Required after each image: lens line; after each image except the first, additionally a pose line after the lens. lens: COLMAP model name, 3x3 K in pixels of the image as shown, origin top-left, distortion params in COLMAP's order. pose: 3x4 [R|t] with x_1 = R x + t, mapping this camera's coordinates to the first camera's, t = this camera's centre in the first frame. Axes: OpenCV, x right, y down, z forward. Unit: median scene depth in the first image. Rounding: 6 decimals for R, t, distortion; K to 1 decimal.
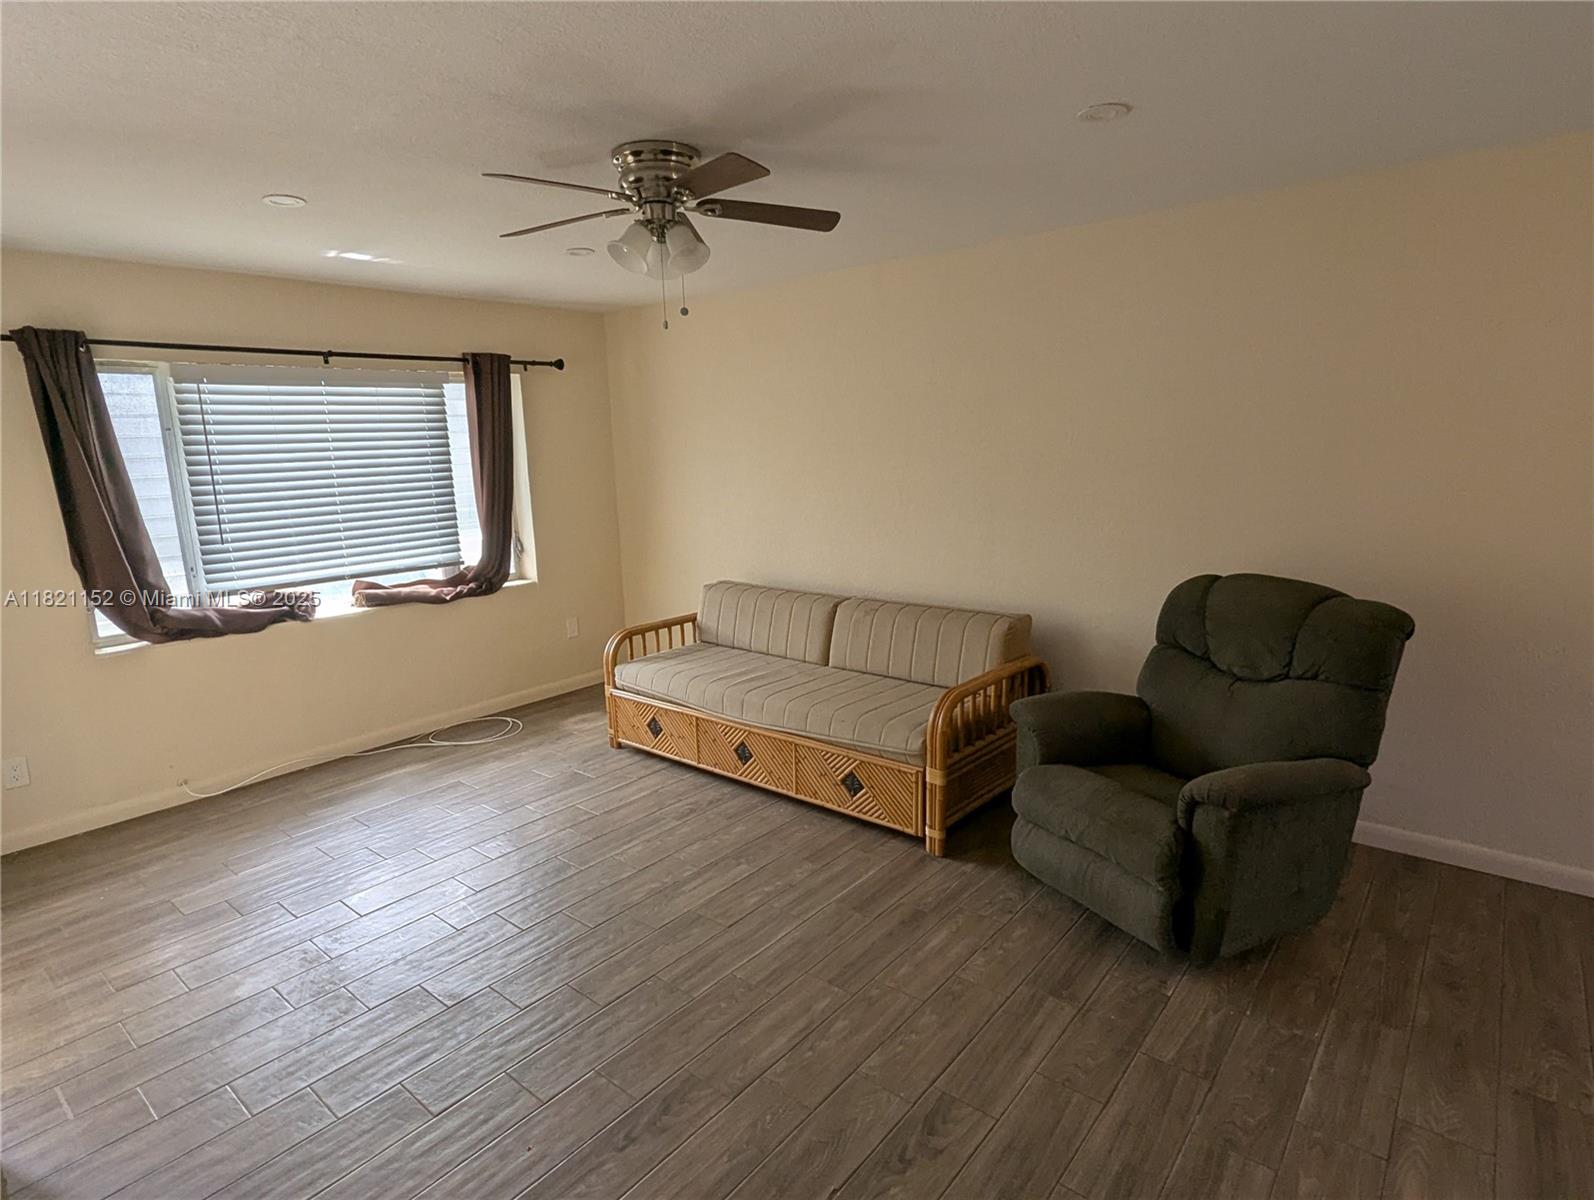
lens RADIAL K [[861.3, 0, 794.9], [0, 861.3, 603.6], [0, 0, 1]] dist [0.003643, 0.000251]
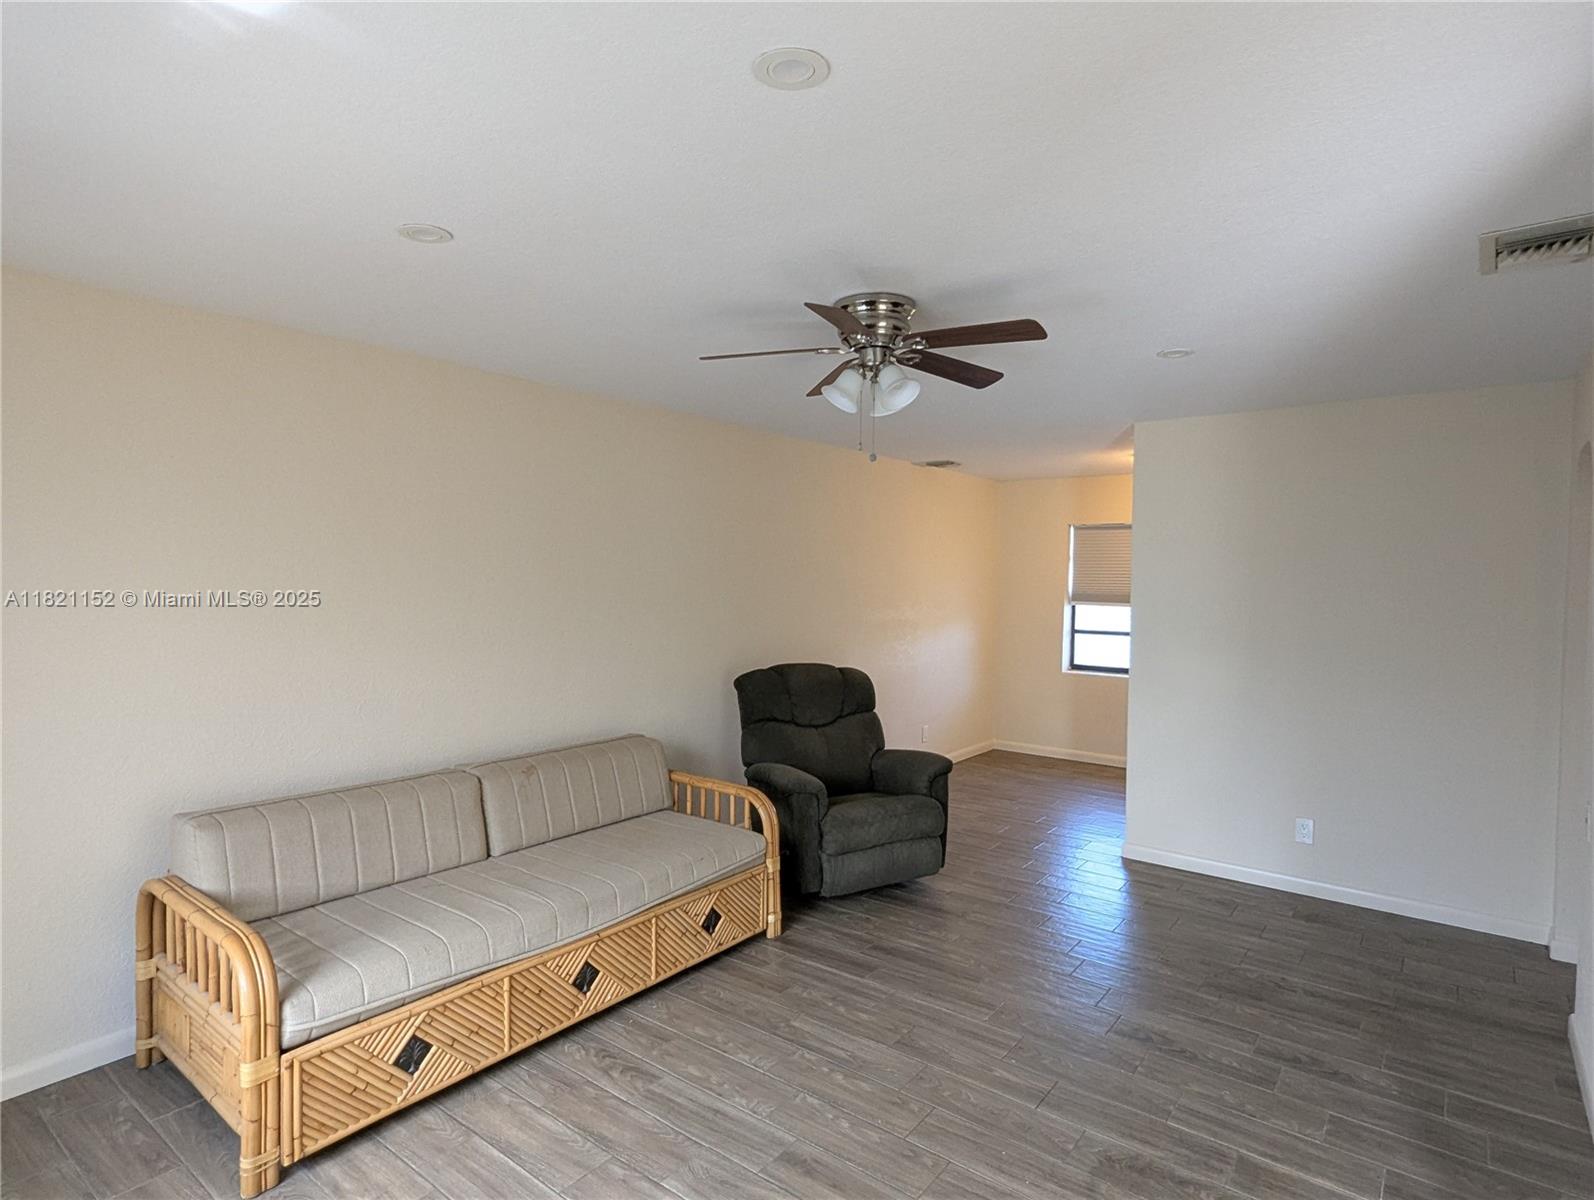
lens RADIAL K [[861.3, 0, 794.5], [0, 861.3, 604.2], [0, 0, 1]] dist [0.003643, 0.000251]
pose [[-0.031282, -0.001156, 0.999510, -0.868342], [0.178301, 0.983953, 0.006718, -0.125822], [-0.983479, 0.178424, -0.030574, 0.840514]]
